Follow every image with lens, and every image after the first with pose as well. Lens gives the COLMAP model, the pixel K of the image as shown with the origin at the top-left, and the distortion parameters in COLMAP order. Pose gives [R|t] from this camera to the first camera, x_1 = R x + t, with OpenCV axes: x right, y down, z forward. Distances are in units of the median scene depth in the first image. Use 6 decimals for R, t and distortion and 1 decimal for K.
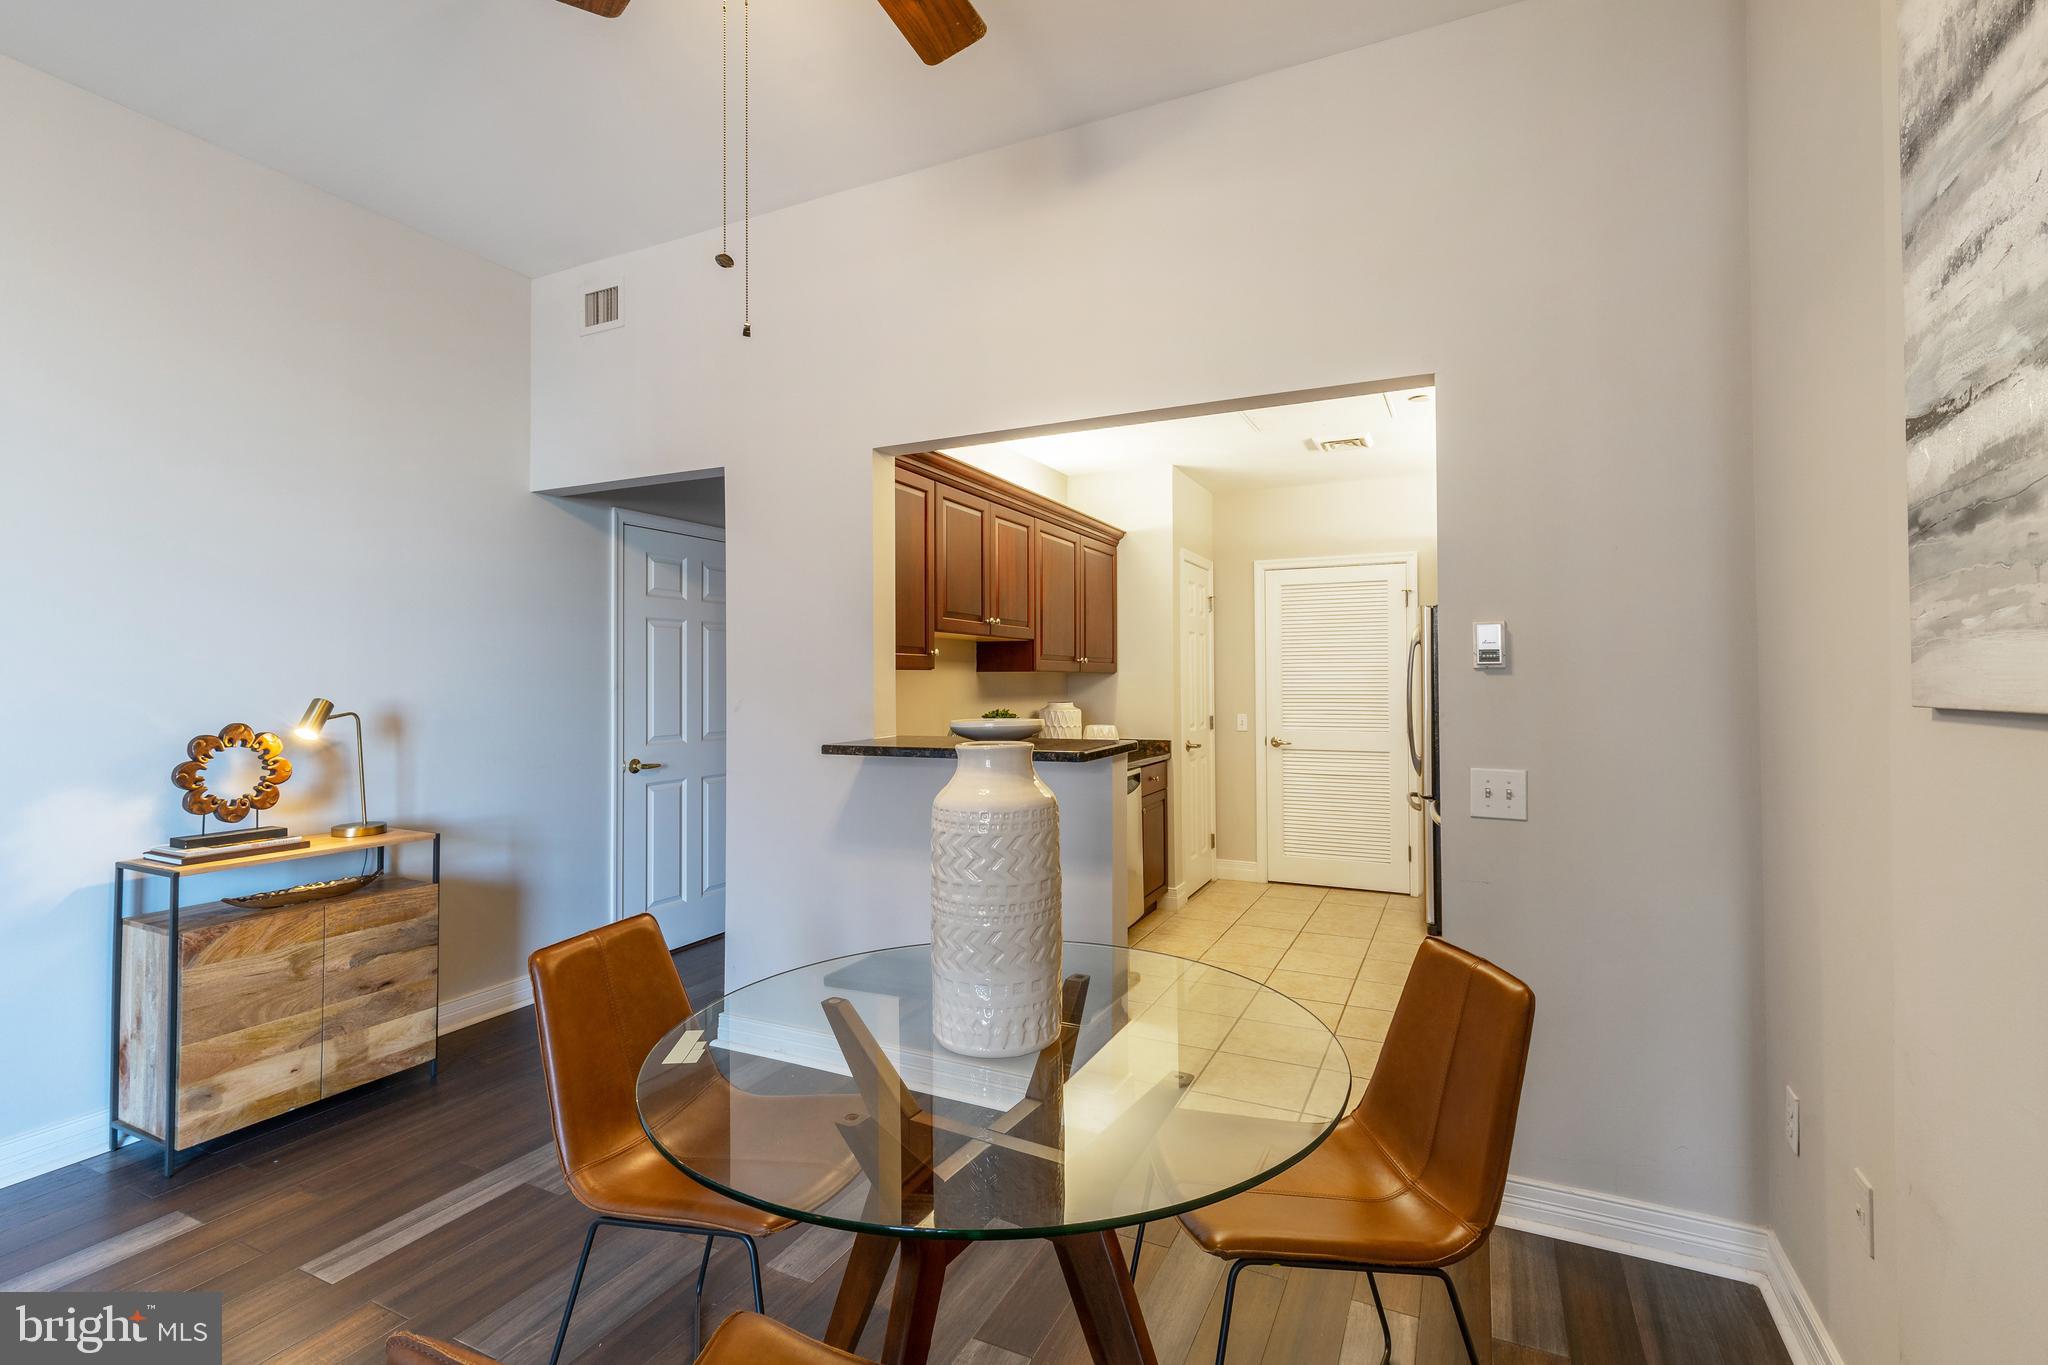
lens RADIAL K [[933.3, 0, 1026.5], [0, 933.3, 649.6], [0, 0, 1]] dist [0.016781, -0.000016]
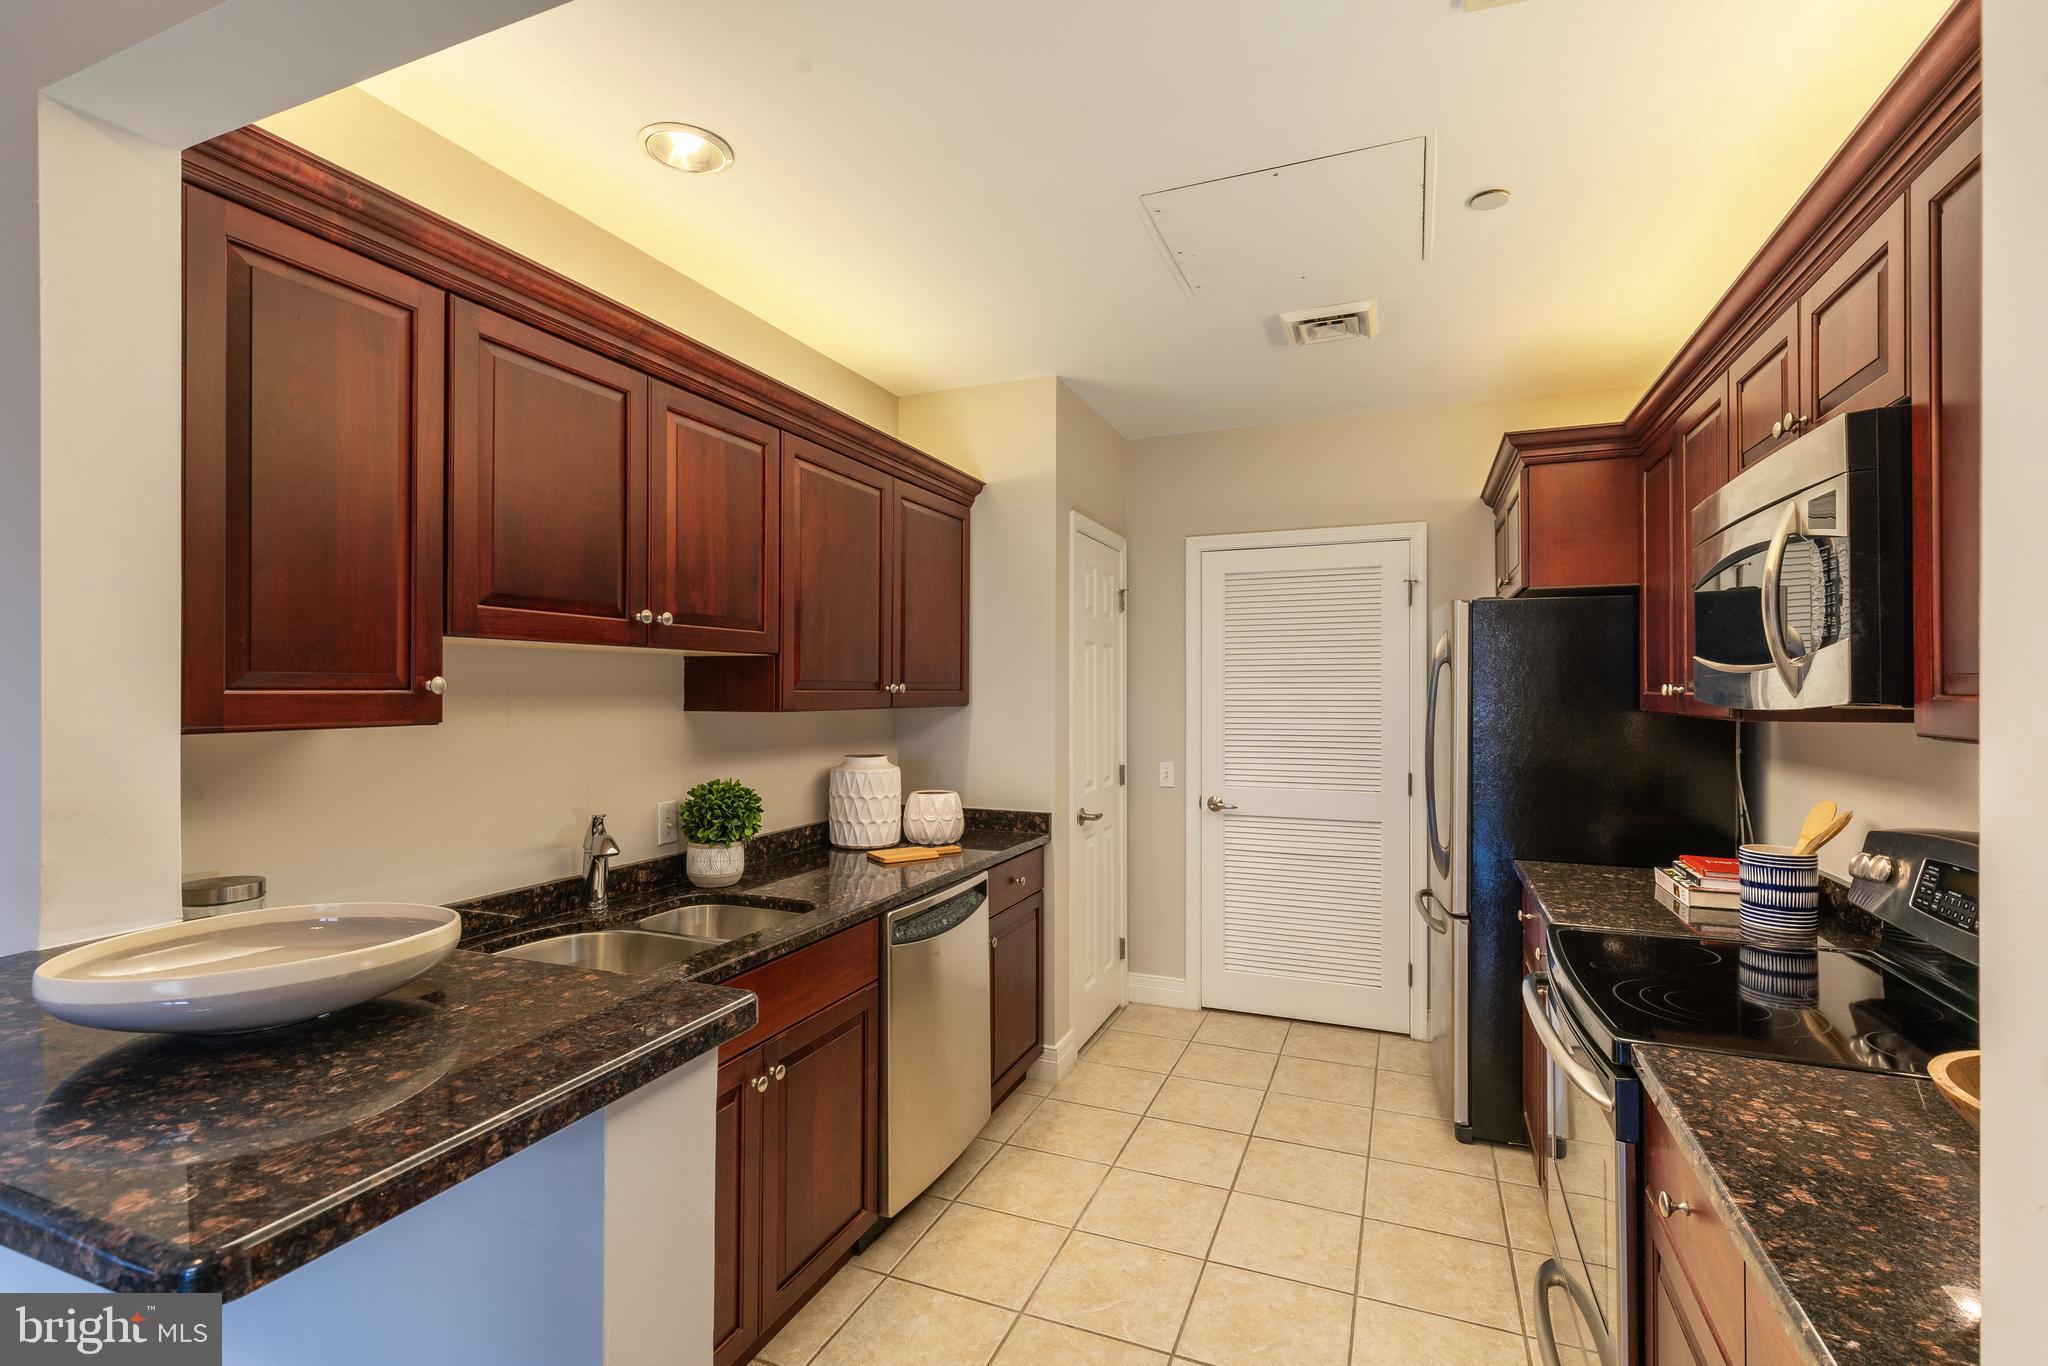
lens RADIAL K [[923.7, 0, 1024.0], [0, 923.7, 683.0], [0, 0, 1]] dist [0.001134, 0.000023]
pose [[0.998514, 0.001287, 0.054475, 0.104213], [-0.002708, 0.999658, 0.026024, -0.007083], [-0.054422, -0.026133, 0.998176, 0.386336]]
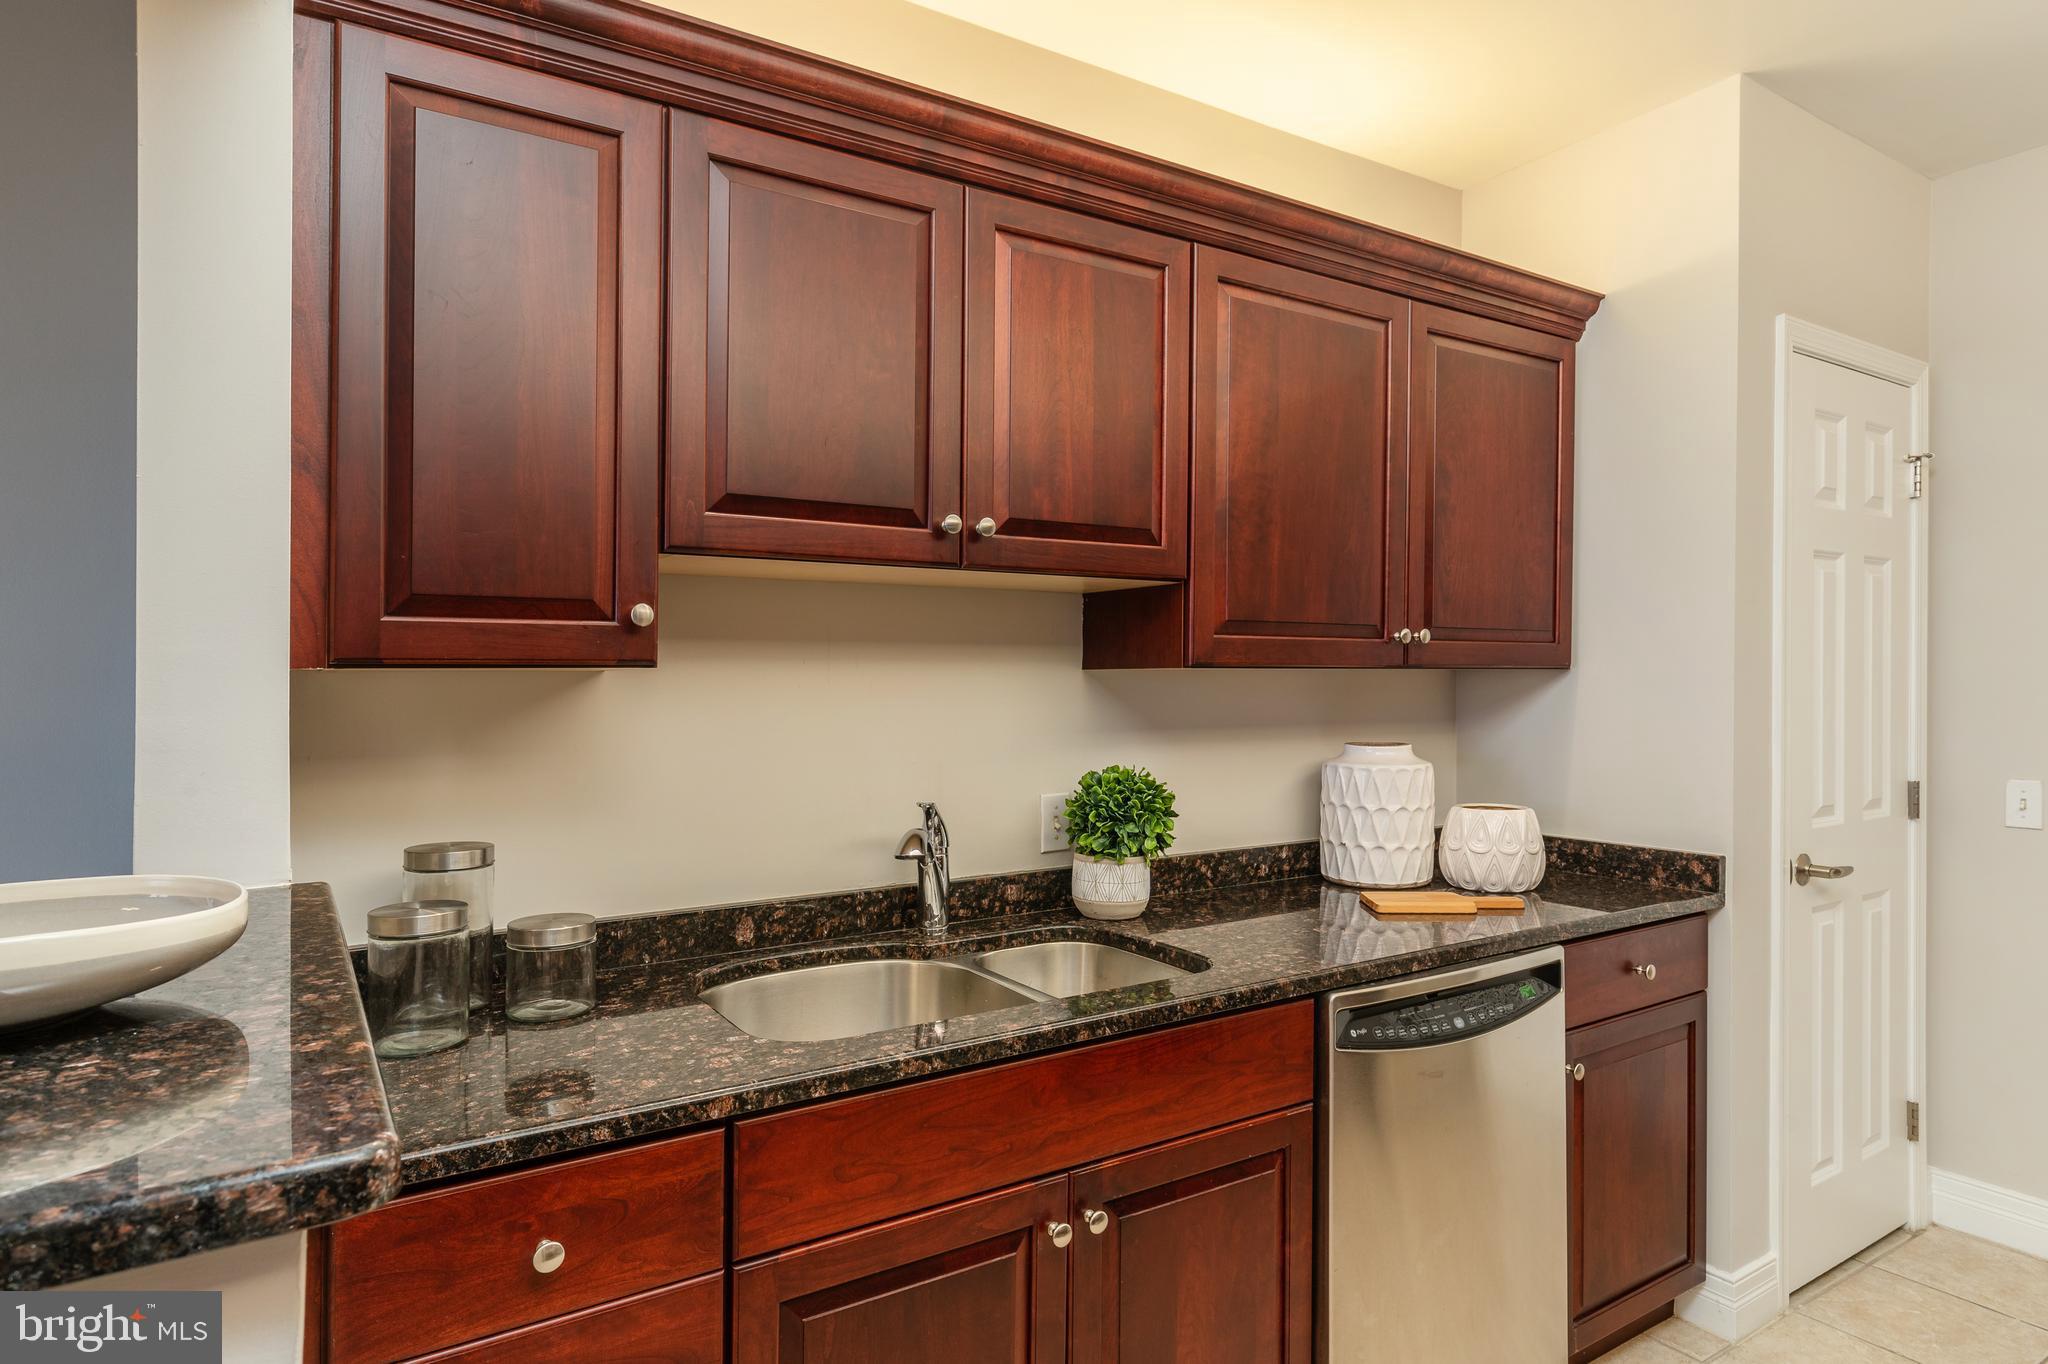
lens RADIAL K [[1160.0, 0, 1024.0], [0, 1160.0, 682.0], [0, 0, 1]] dist [0.001286, 0.000222]
pose [[0.850479, -0.001707, -0.526006, 0.163442], [0.021620, 0.999263, 0.031715, 0.011375], [0.525565, -0.038346, 0.849889, 0.497847]]
